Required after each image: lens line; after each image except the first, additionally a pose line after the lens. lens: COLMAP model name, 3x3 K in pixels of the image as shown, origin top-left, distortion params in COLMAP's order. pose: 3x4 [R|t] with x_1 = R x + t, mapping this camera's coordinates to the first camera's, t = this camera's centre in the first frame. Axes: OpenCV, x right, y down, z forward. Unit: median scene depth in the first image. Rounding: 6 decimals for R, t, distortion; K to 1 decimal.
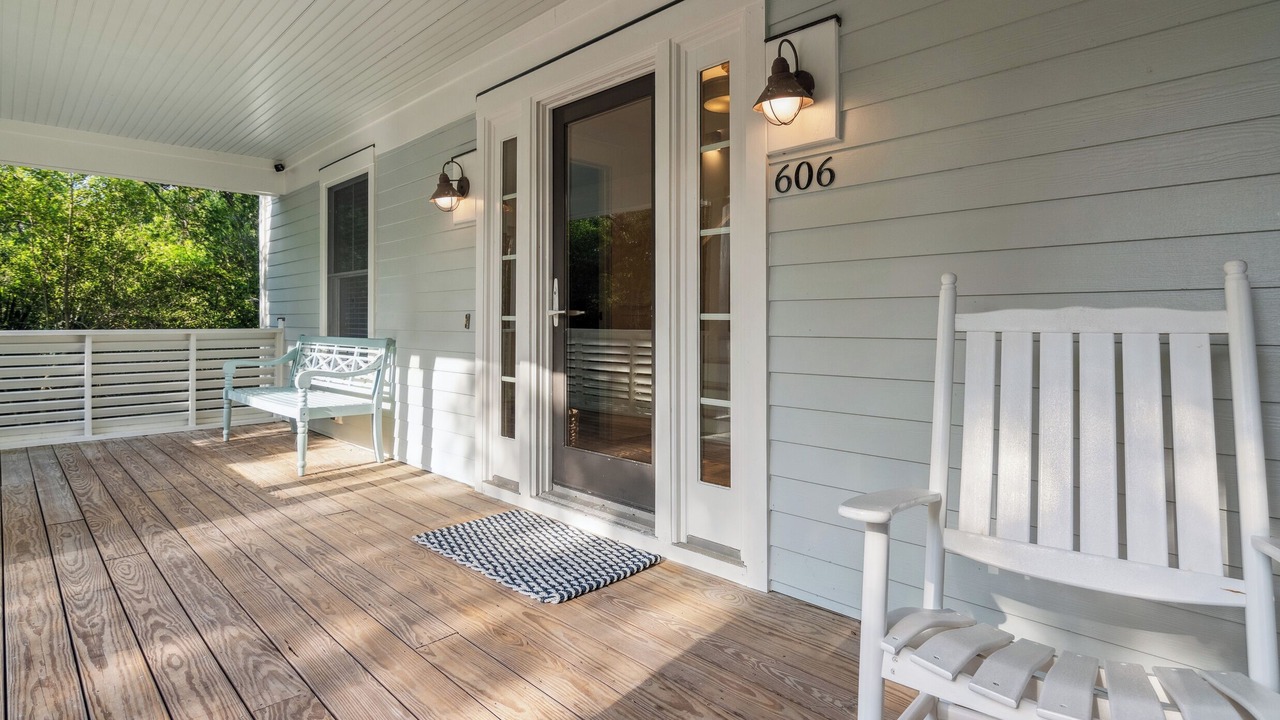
lens RADIAL K [[648.8, 0, 640.8], [0, 648.8, 324.3], [0, 0, 1]] dist [0.001177, 0.000514]
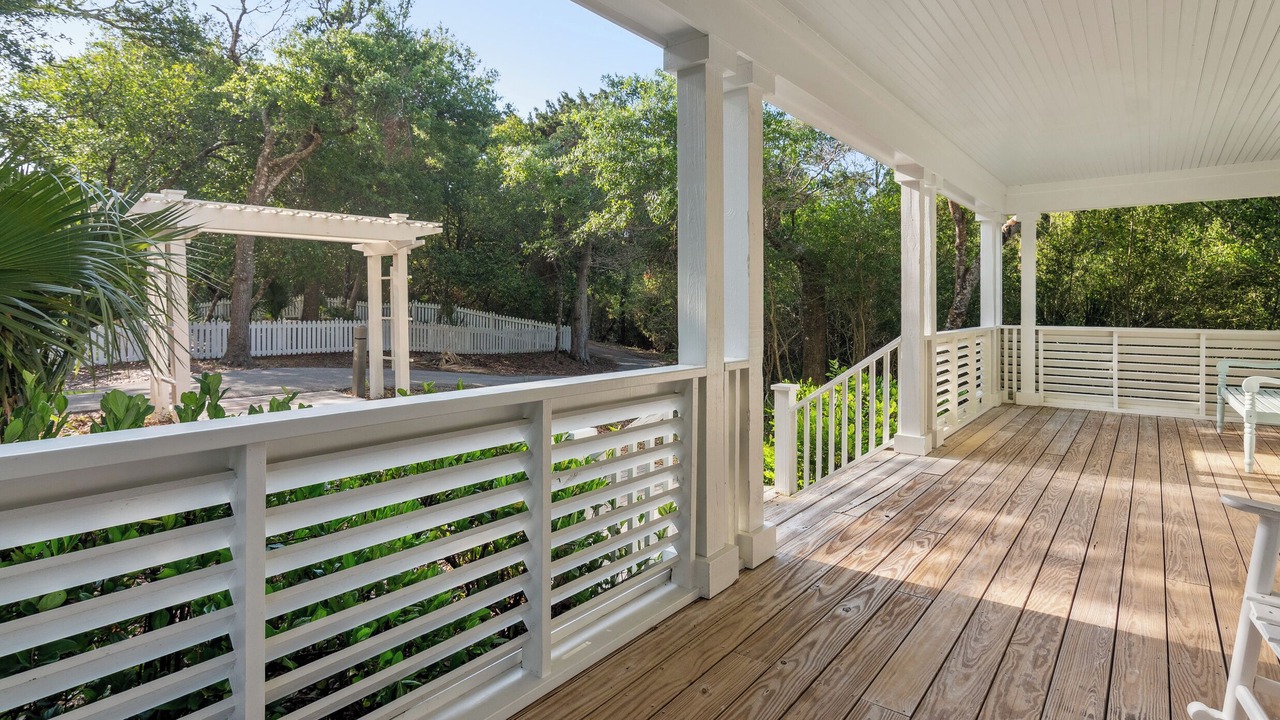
lens RADIAL K [[687.0, 0, 640.0], [0, 687.0, 360.0], [0, 0, 1]] dist [-0.000416, -0.000179]
pose [[0.143215, 0.088505, -0.985726, 0.723663], [-0.013893, 0.996075, 0.087416, -0.063258], [0.989594, 0.001175, 0.143883, -0.274775]]
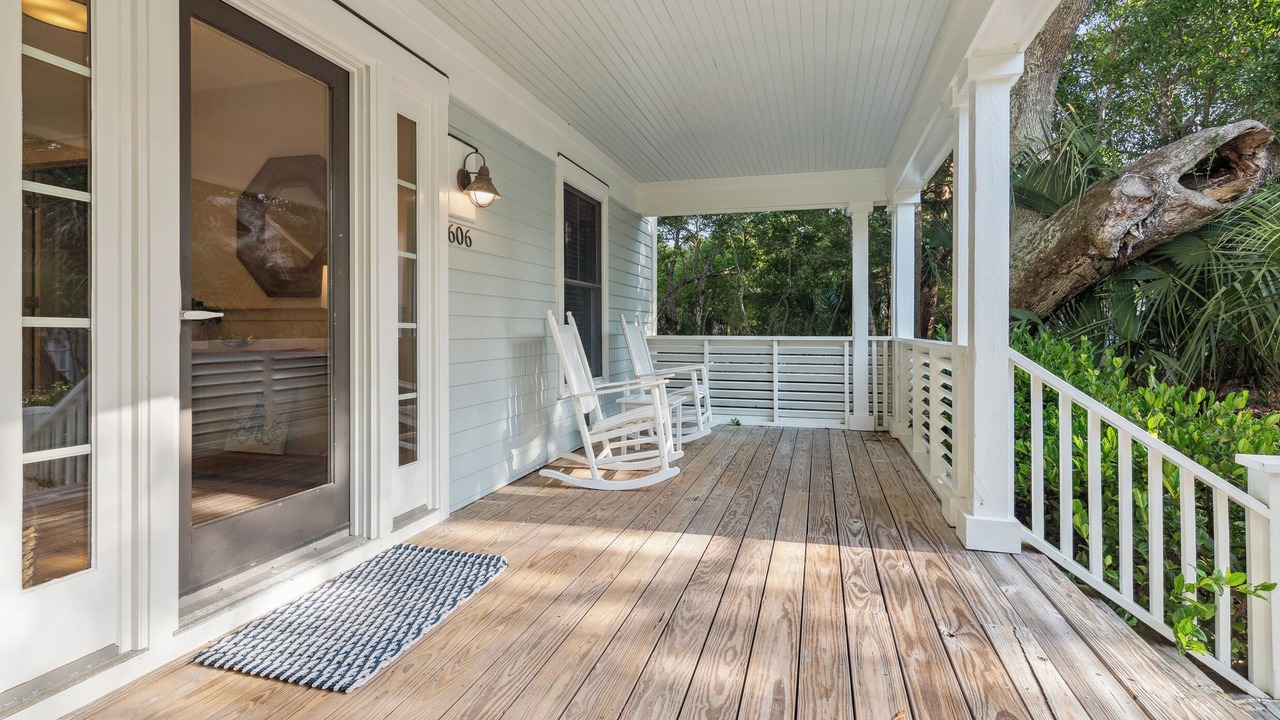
lens RADIAL K [[648.8, 0, 640.8], [0, 648.8, 324.3], [0, 0, 1]] dist [0.001177, 0.000514]
pose [[-0.496788, 0.003548, 0.867865, -1.178169], [0.004836, 0.999987, -0.001320, -0.009844], [-0.867859, 0.003541, -0.496799, 1.244606]]
